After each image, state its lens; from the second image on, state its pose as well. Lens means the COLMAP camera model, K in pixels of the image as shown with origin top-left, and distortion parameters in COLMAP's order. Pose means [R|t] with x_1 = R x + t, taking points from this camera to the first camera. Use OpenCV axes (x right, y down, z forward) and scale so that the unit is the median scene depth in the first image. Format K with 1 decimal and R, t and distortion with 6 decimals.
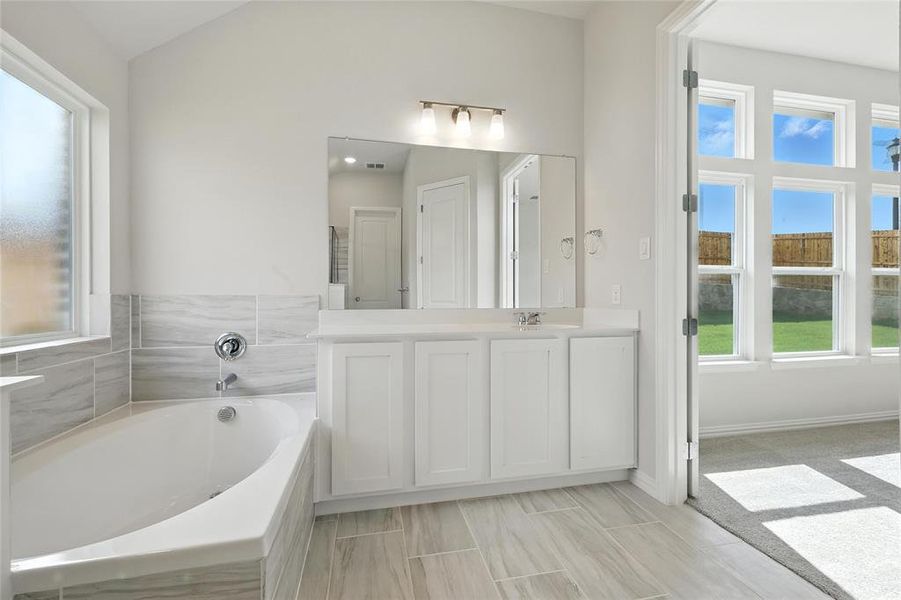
lens RADIAL K [[396.4, 0, 451.4], [0, 396.4, 295.1], [0, 0, 1]] dist [0.003993, 0.000289]
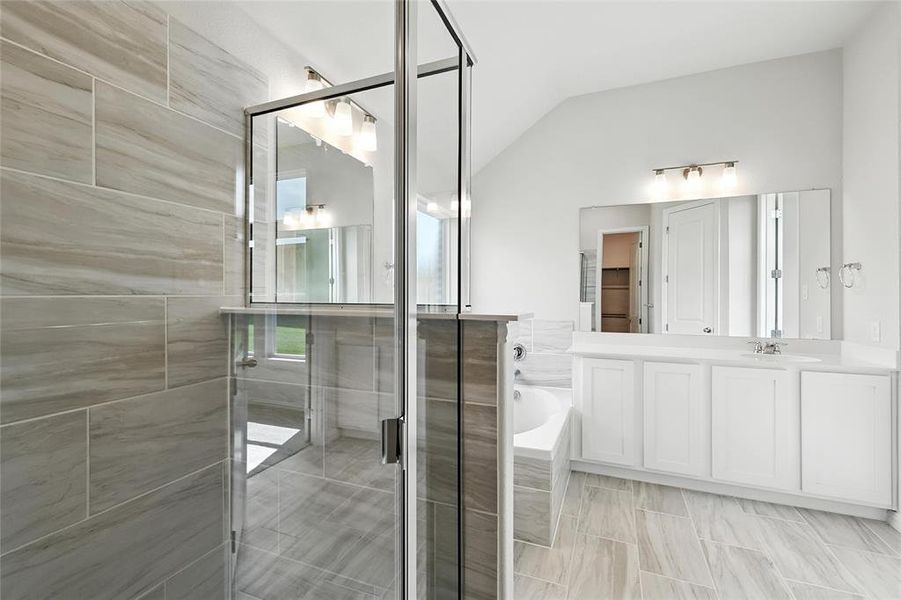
lens RADIAL K [[396.4, 0, 451.4], [0, 396.4, 295.1], [0, 0, 1]] dist [0.003993, 0.000289]
pose [[0.822193, 0.001185, -0.569208, 0.132268], [-0.002955, 0.999993, -0.002186, -0.099025], [0.569201, 0.003479, 0.822191, -0.470040]]
